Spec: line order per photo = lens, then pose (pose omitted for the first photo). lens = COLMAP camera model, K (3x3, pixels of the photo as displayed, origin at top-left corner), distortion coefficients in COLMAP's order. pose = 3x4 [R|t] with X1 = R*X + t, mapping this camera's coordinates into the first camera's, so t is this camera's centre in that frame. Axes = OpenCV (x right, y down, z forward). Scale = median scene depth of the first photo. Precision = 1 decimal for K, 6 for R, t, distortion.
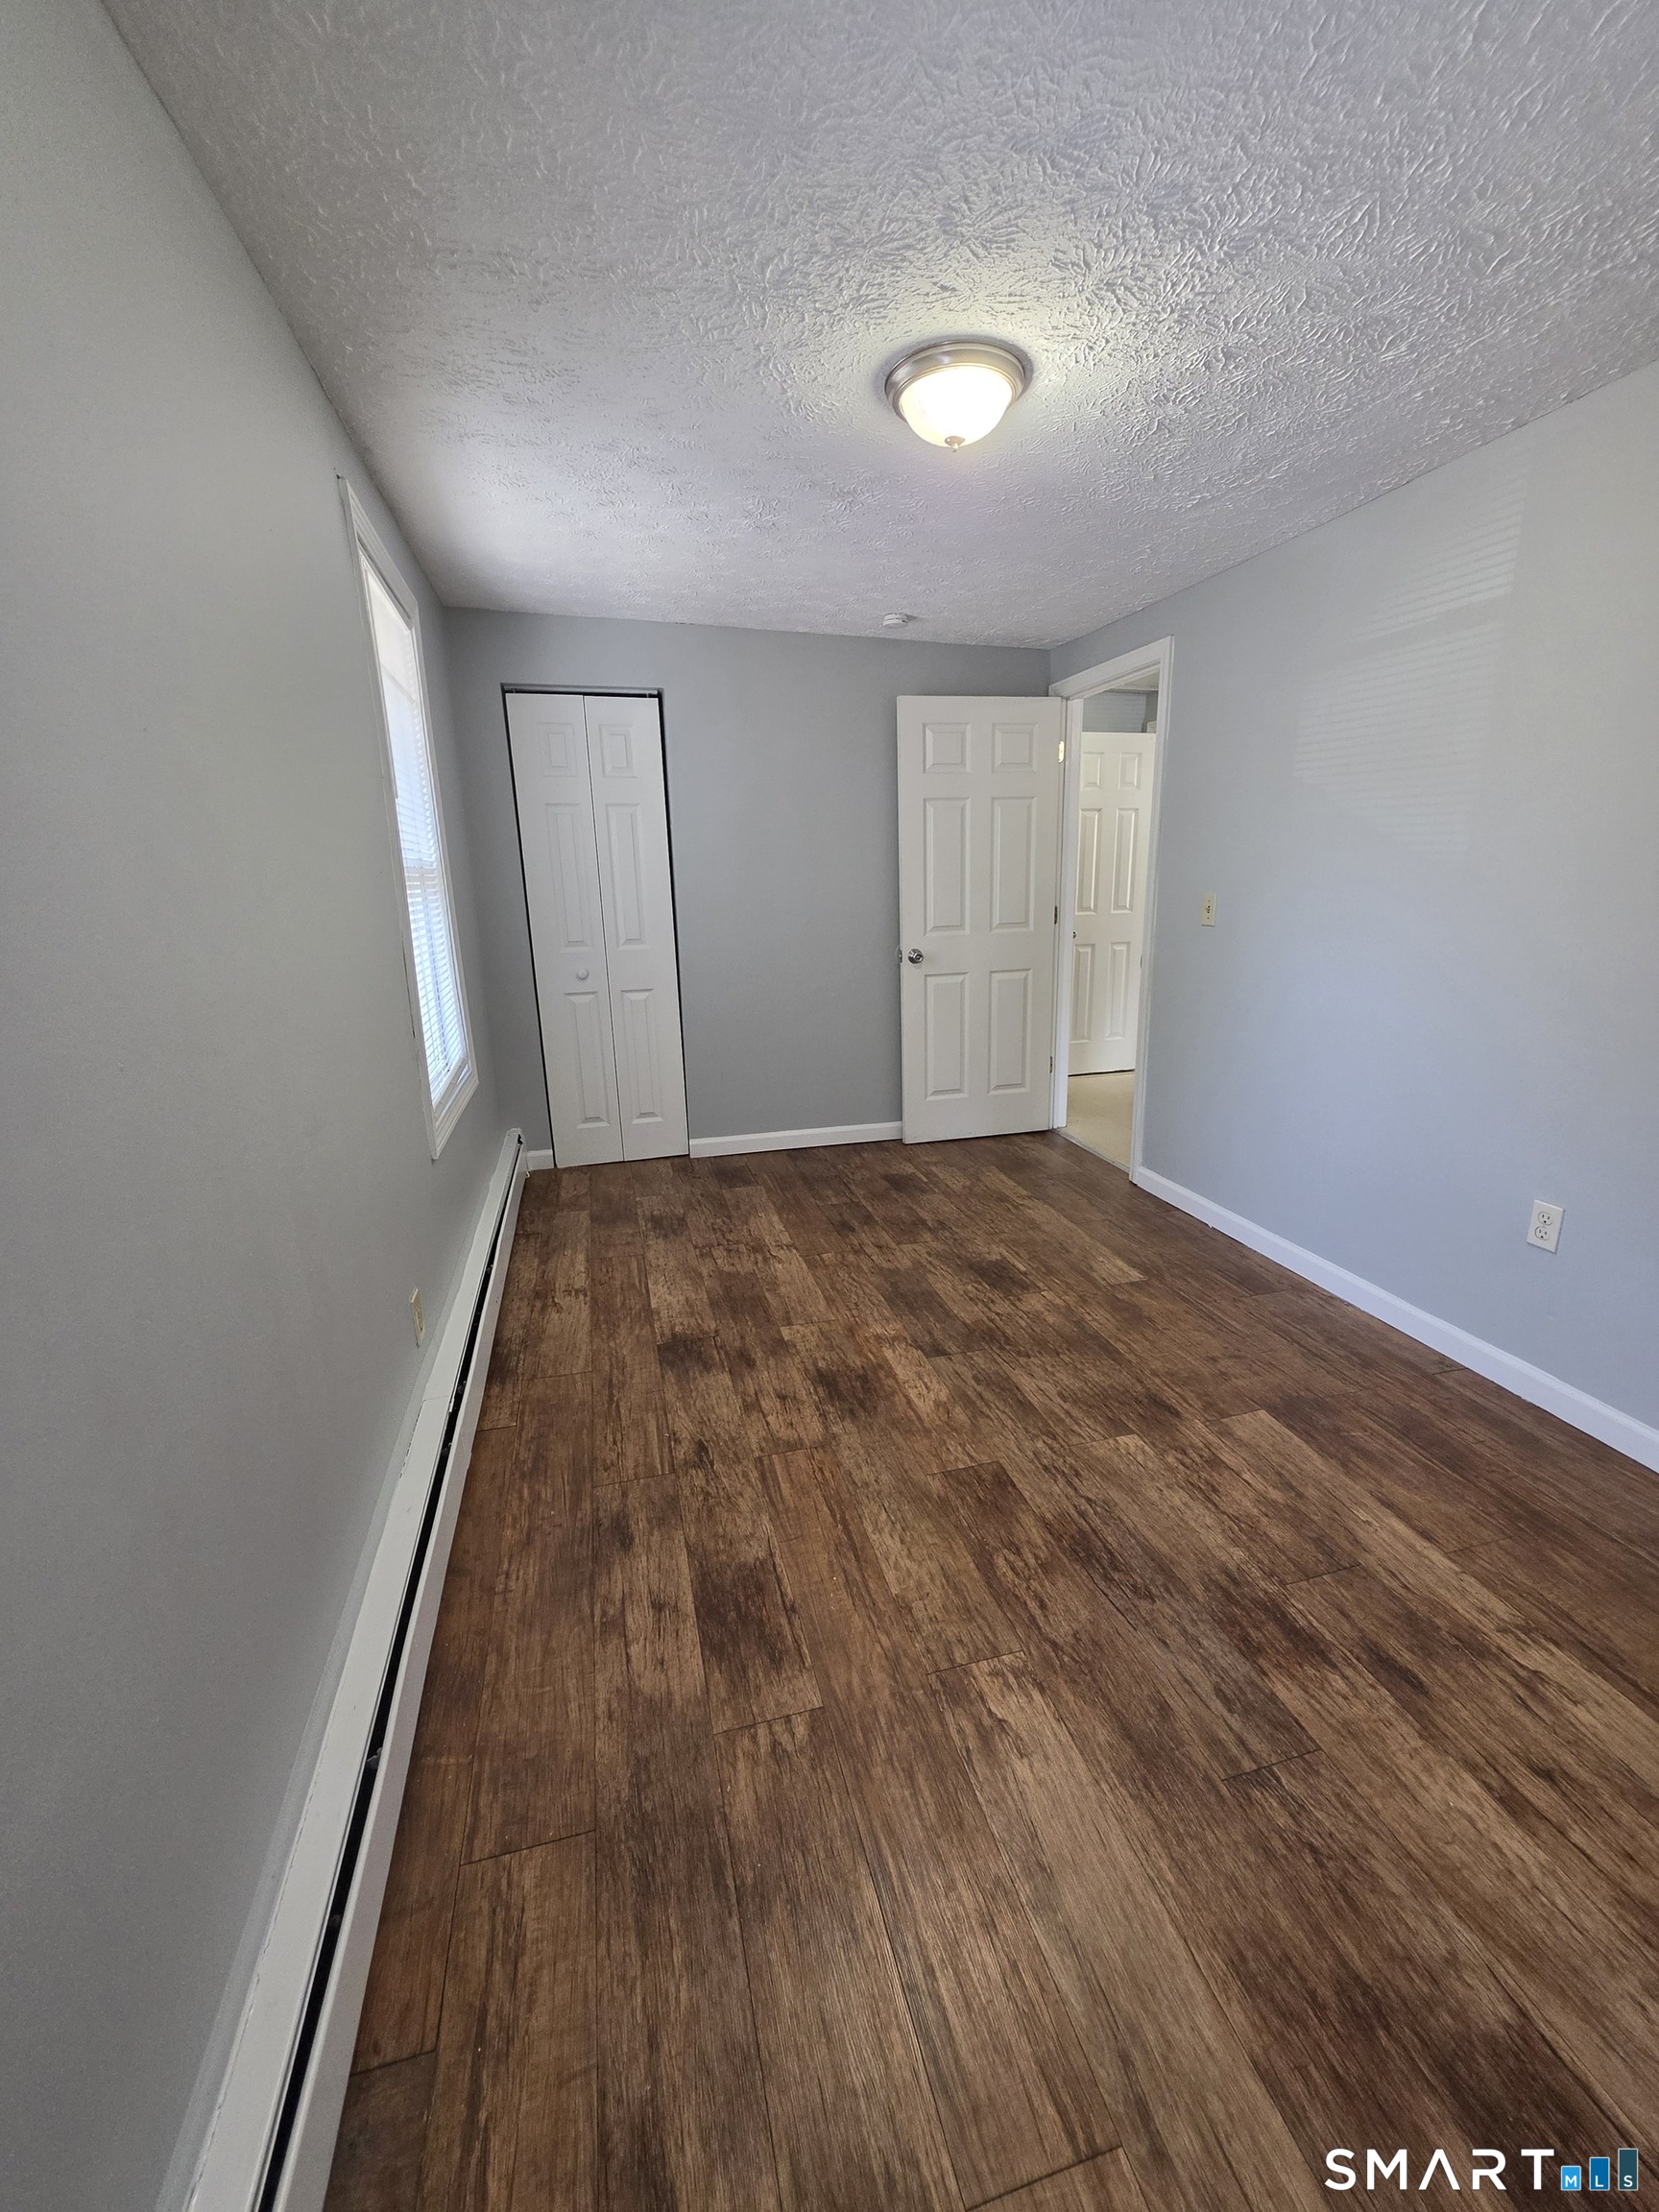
lens RADIAL K [[883.6, 0, 833.9], [0, 883.6, 1105.8], [0, 0, 1]] dist [-0.002322, 0.000482]
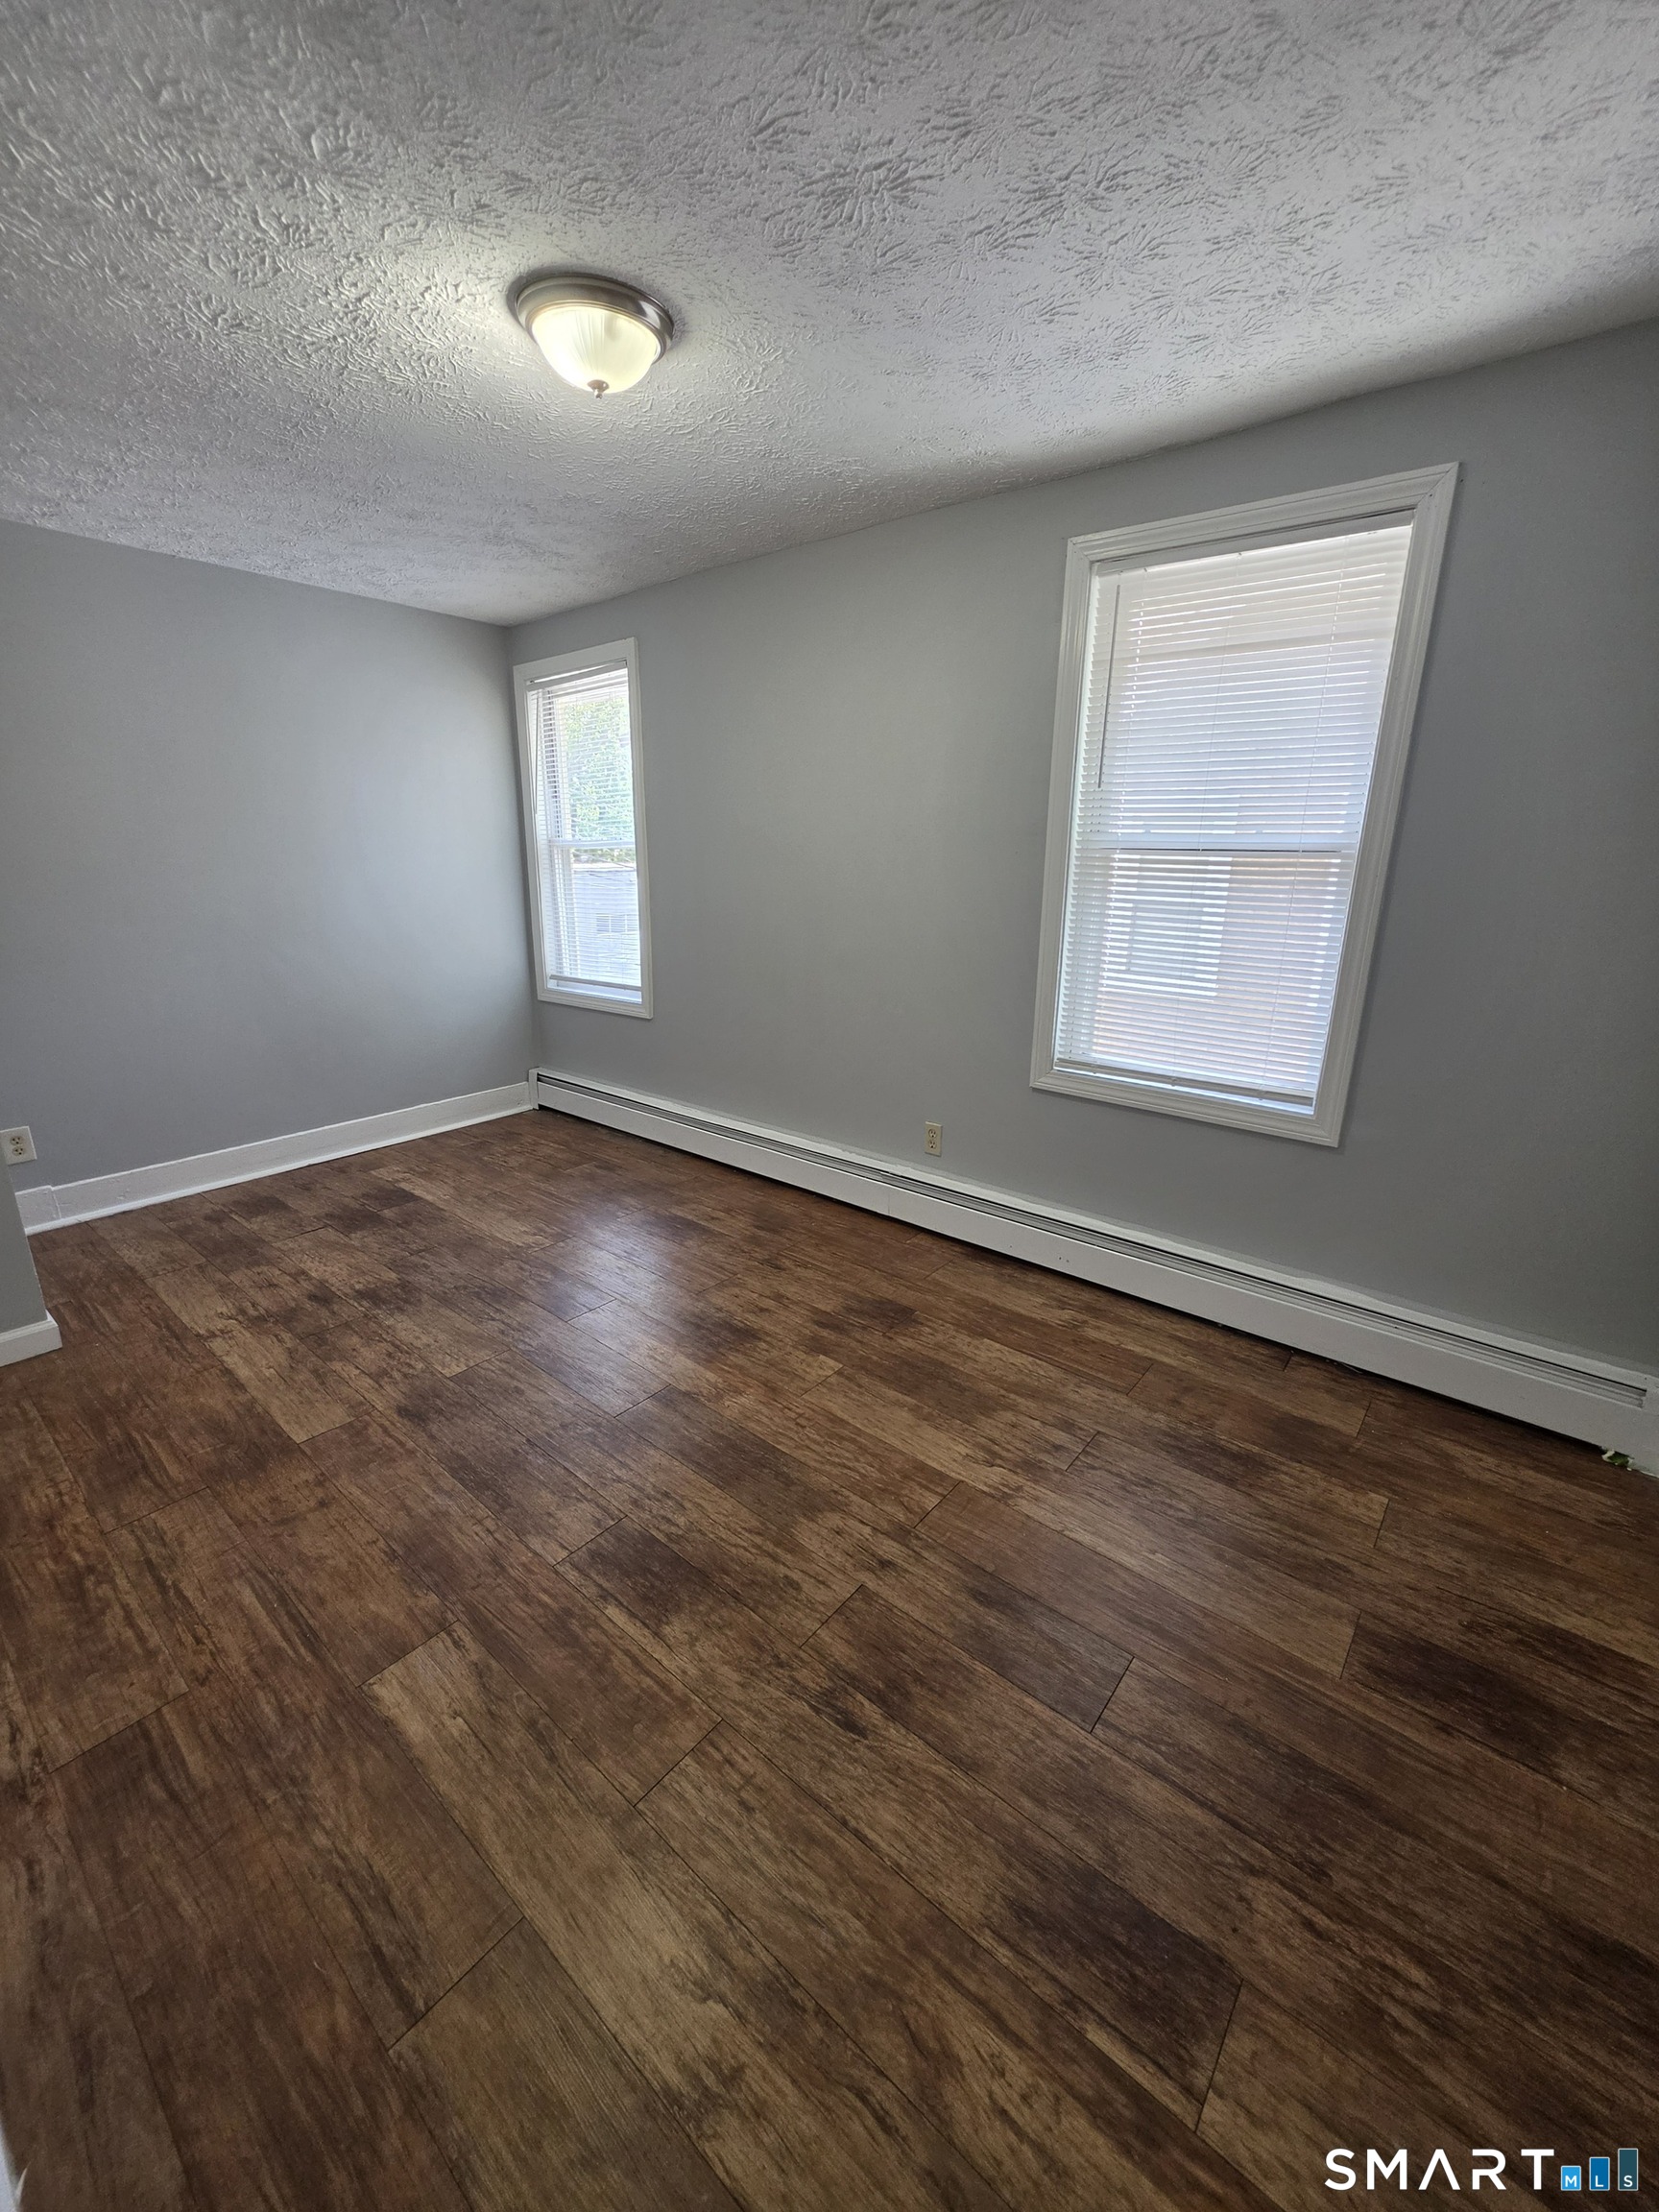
lens RADIAL K [[883.6, 0, 836.4], [0, 883.6, 1107.5], [0, 0, 1]] dist [-0.002322, 0.000482]
pose [[-0.815962, 0.170495, -0.552392, 0.411309], [-0.148628, 0.861534, 0.485457, -0.427057], [0.558673, 0.478215, -0.677639, 1.532247]]
